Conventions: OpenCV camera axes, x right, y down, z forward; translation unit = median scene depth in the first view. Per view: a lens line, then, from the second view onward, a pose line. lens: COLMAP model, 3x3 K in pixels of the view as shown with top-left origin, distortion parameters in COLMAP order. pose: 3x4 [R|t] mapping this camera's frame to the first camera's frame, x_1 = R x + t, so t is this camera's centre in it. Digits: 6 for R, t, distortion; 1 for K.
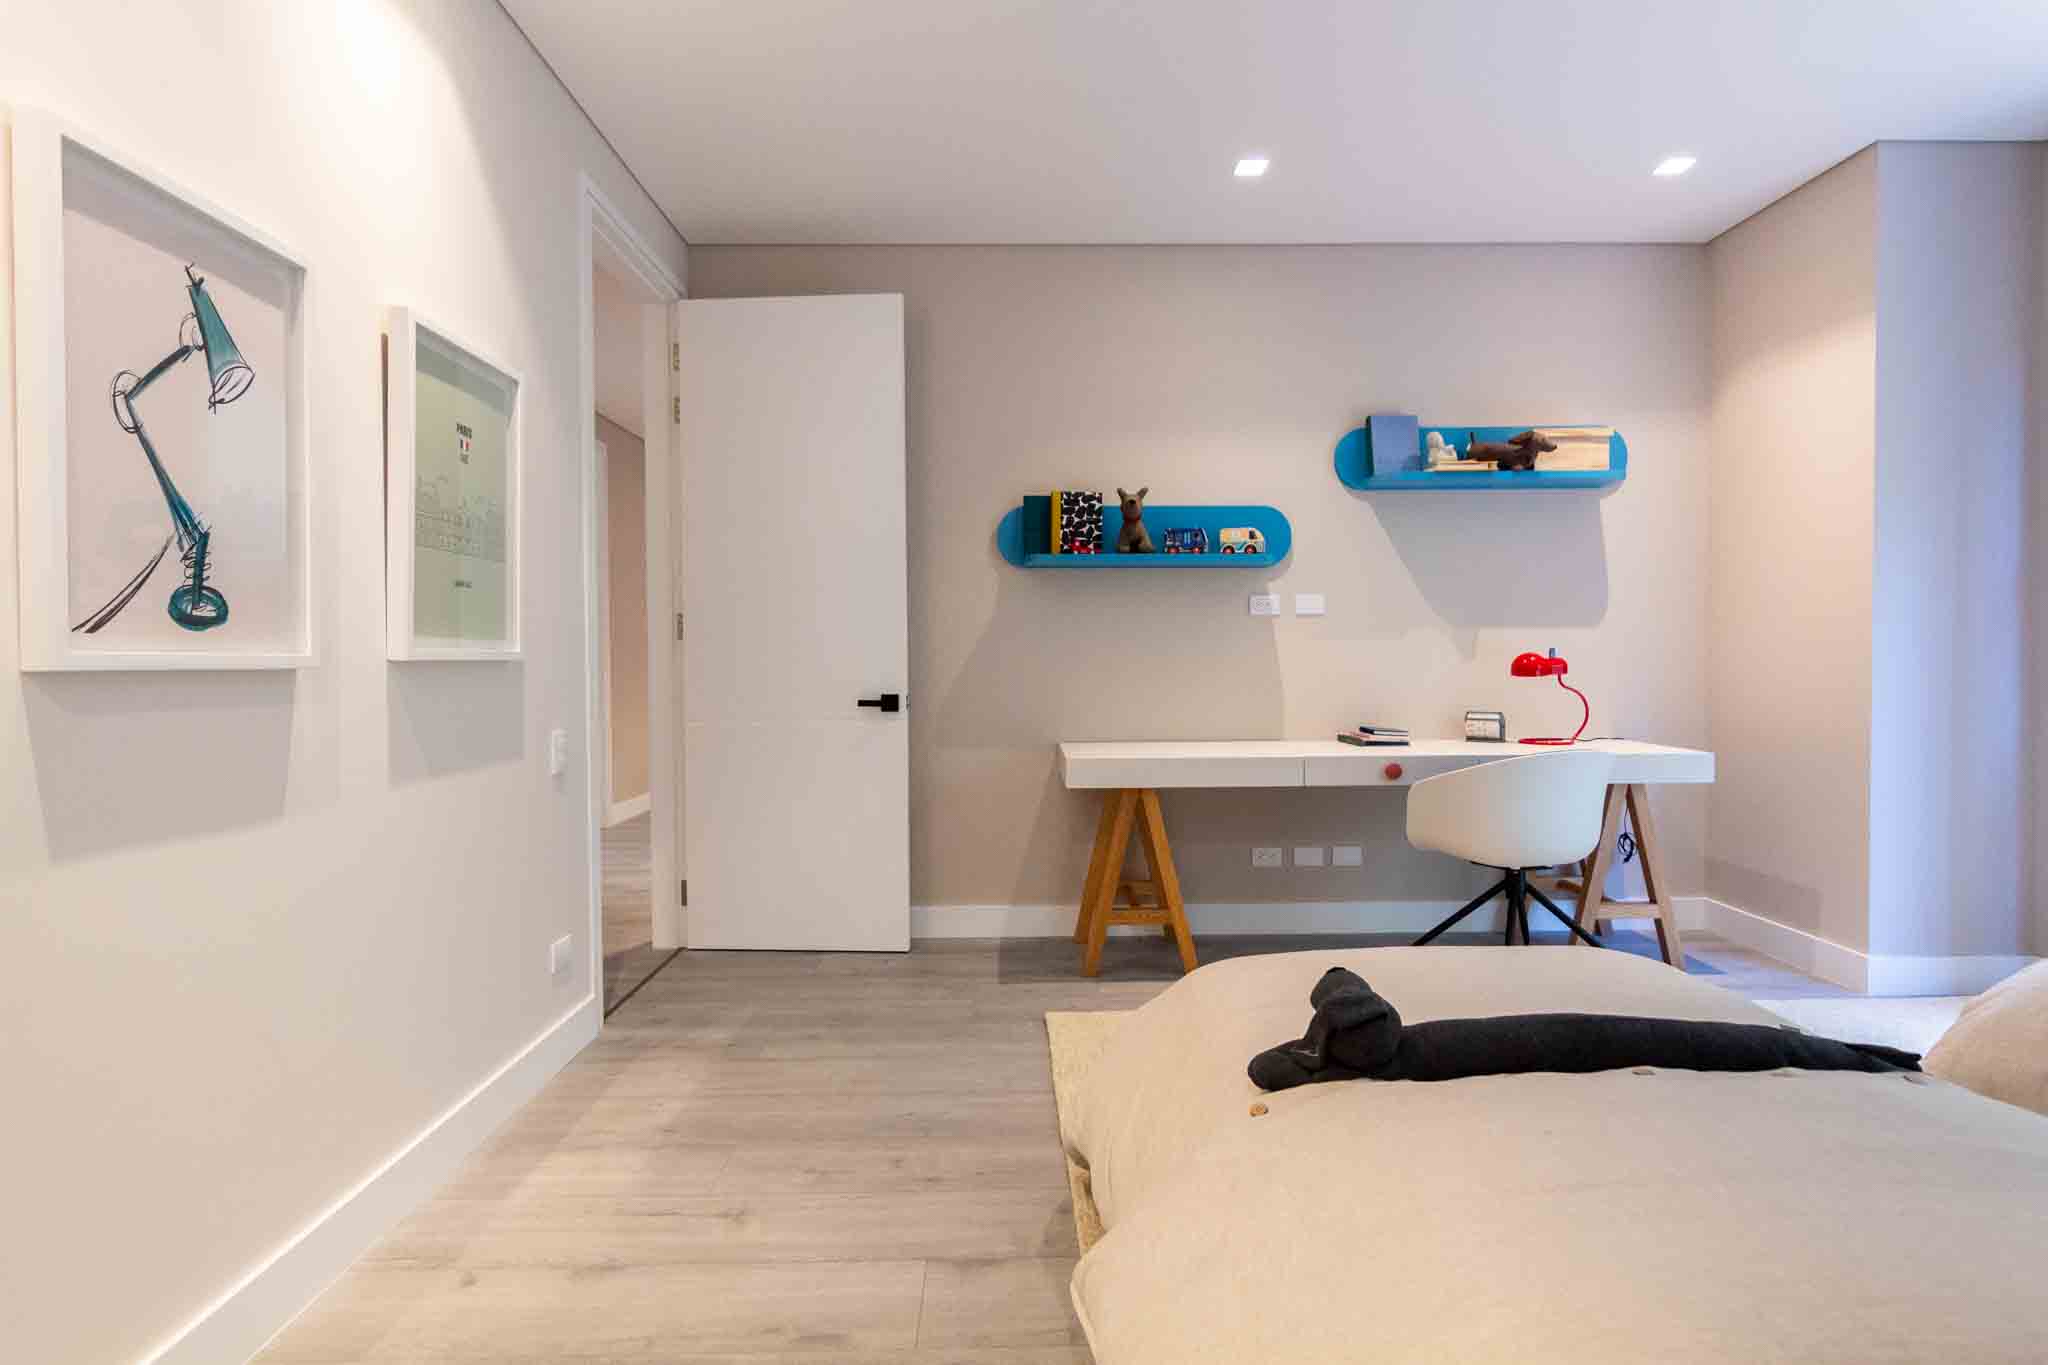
lens RADIAL K [[1052.2, 0, 1027.3], [0, 1052.2, 667.2], [0, 0, 1]] dist [0.005029, 0.001591]
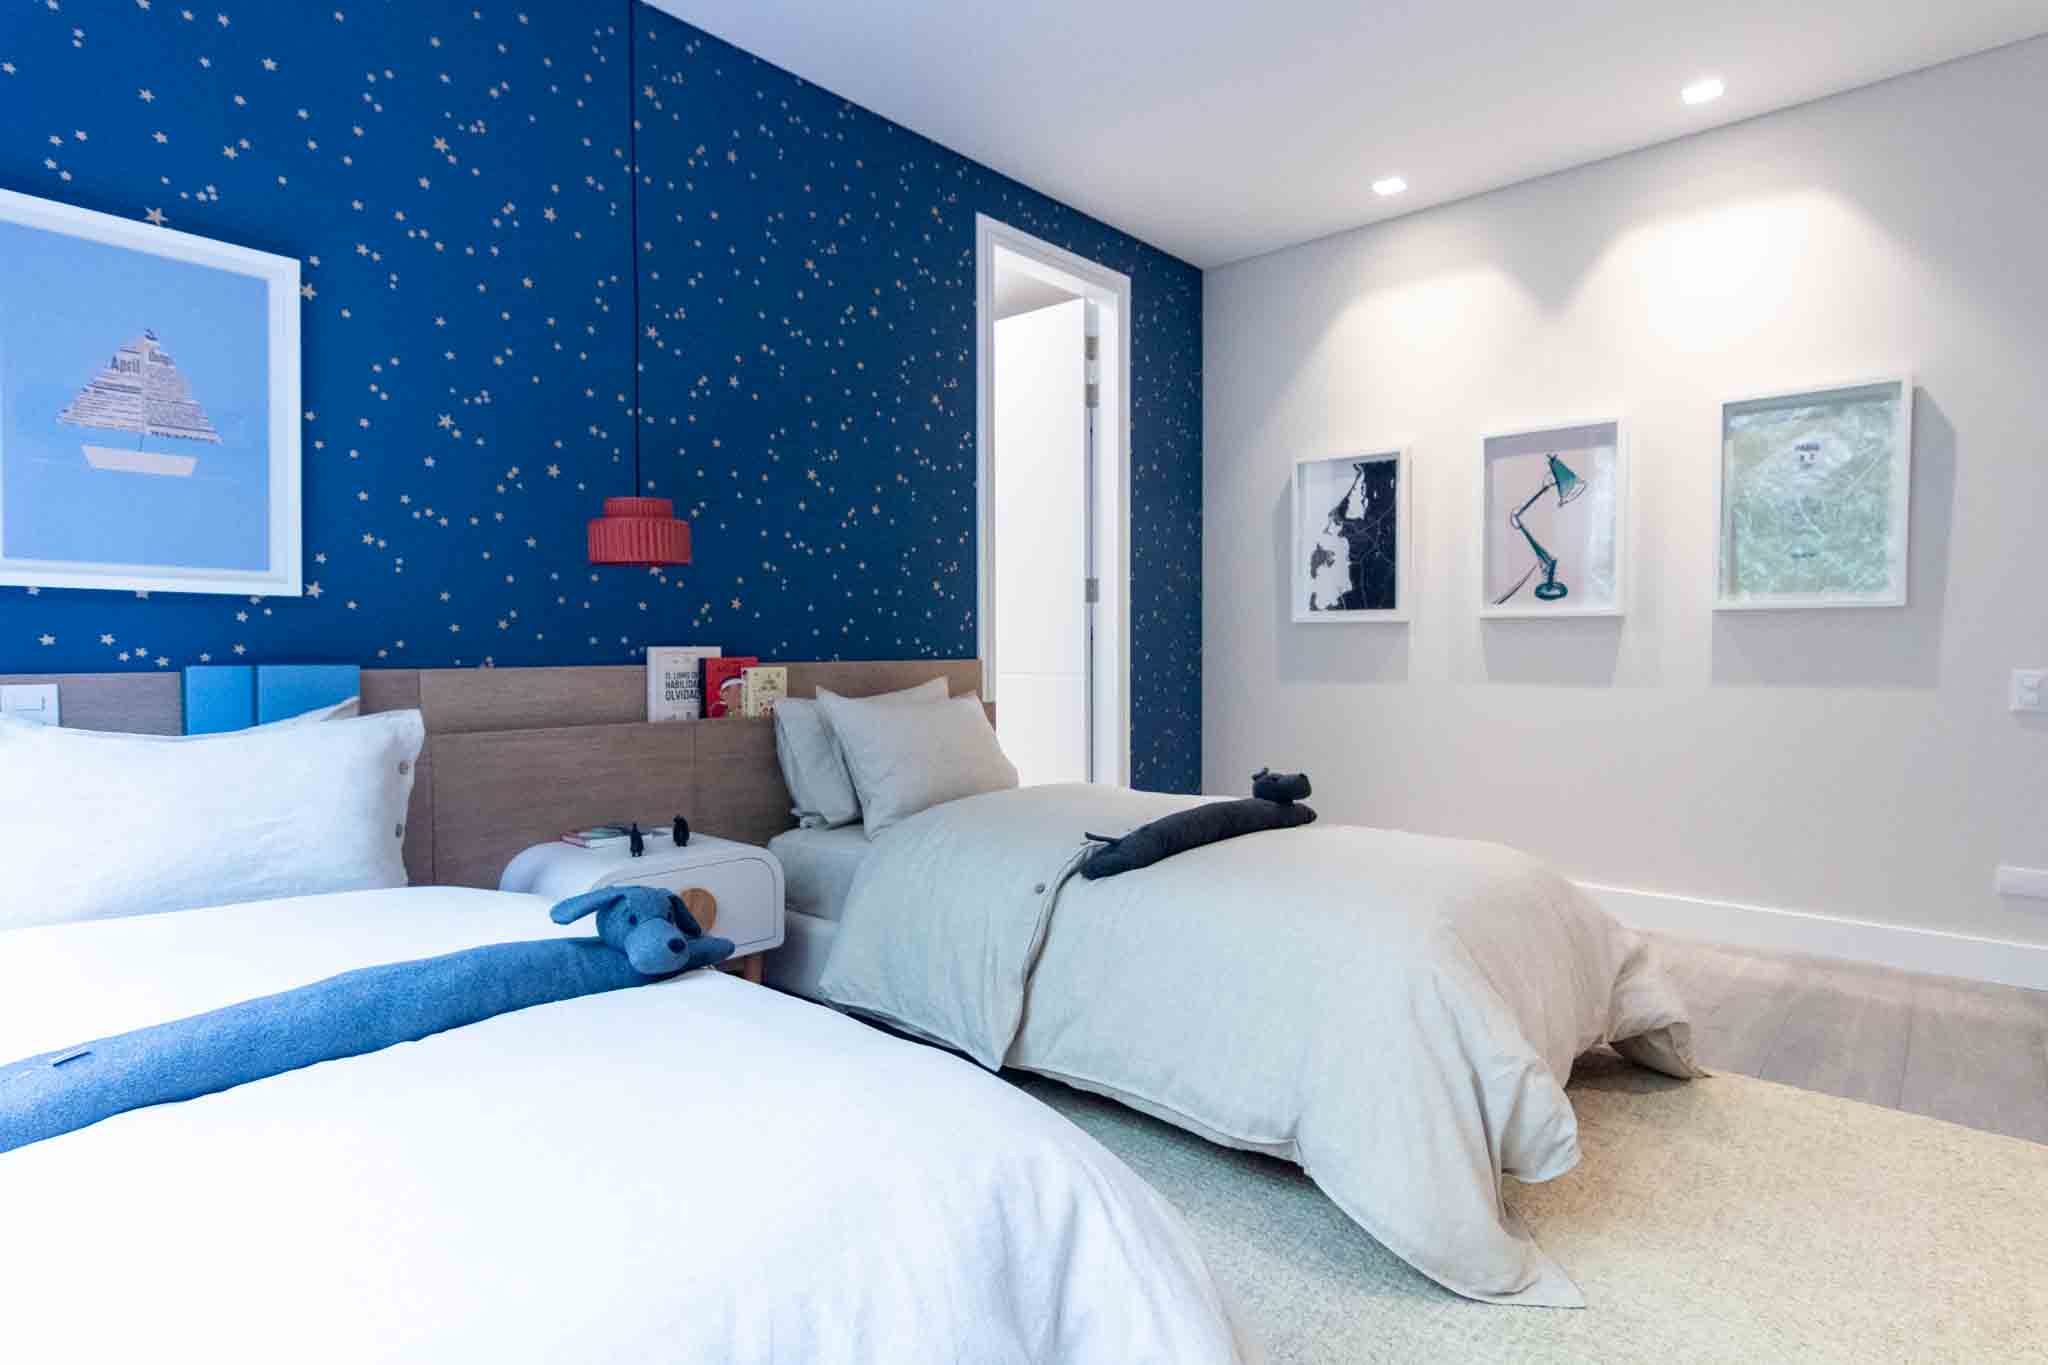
lens RADIAL K [[1052.2, 0, 1030.7], [0, 1052.2, 676.0], [0, 0, 1]] dist [0.005029, 0.001591]
pose [[-0.676103, 0.023953, -0.736418, 1.817576], [-0.007356, 0.999202, 0.039254, 0.052556], [0.736771, 0.031957, -0.675387, 1.752578]]
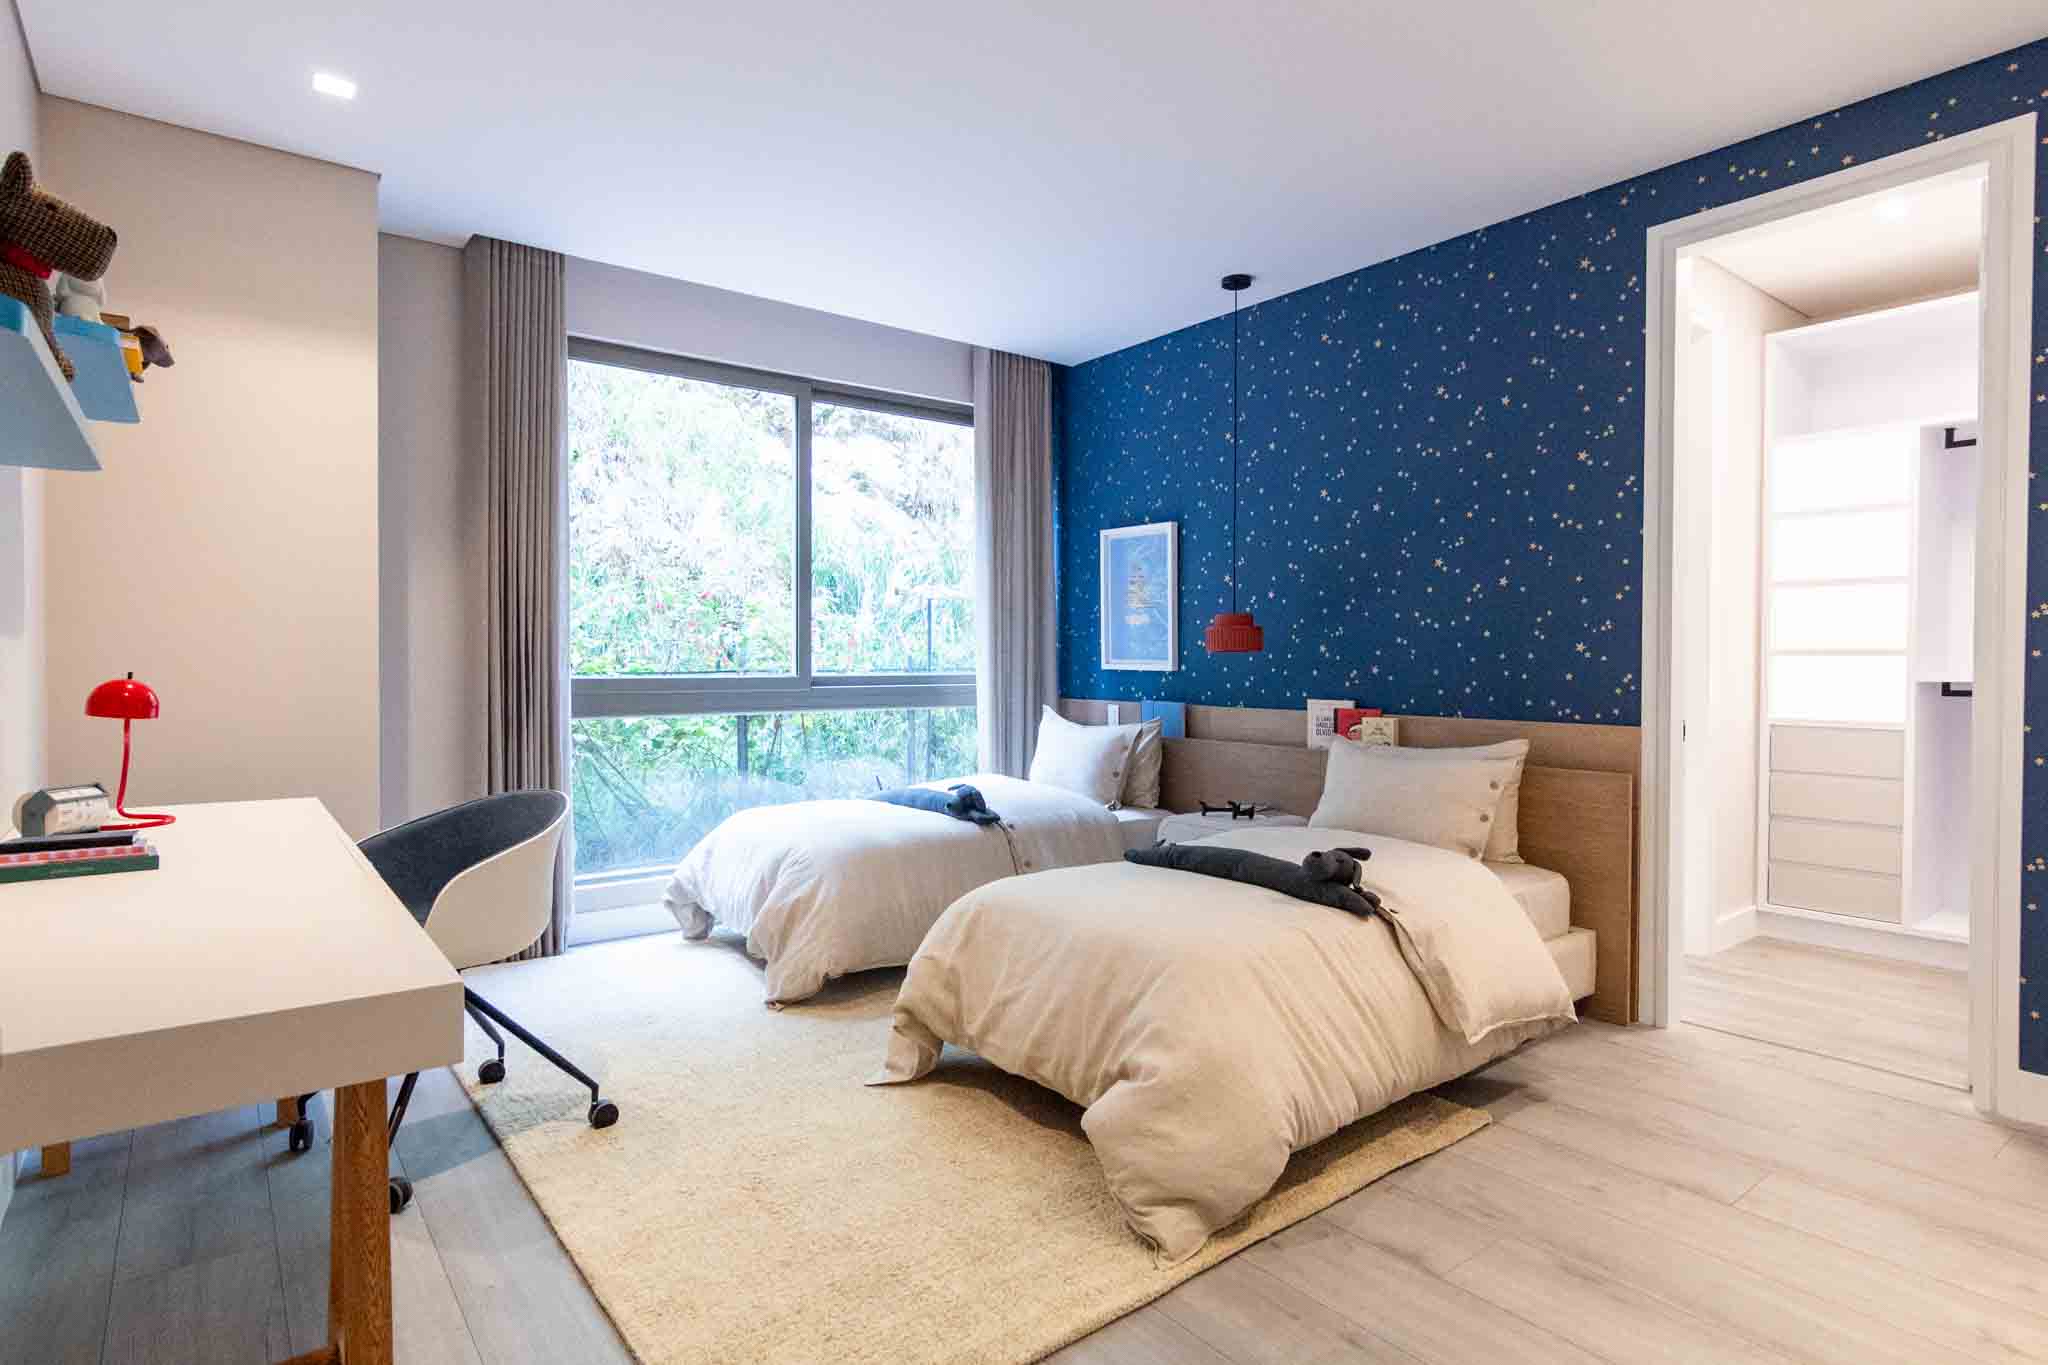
lens RADIAL K [[1052.2, 0, 1031.9], [0, 1052.2, 673.6], [0, 0, 1]] dist [0.005029, 0.001591]
pose [[-0.608592, -0.011507, 0.793400, -0.796726], [0.011691, 0.999656, 0.023467, -0.062226], [-0.793397, 0.023558, -0.608248, 2.326476]]
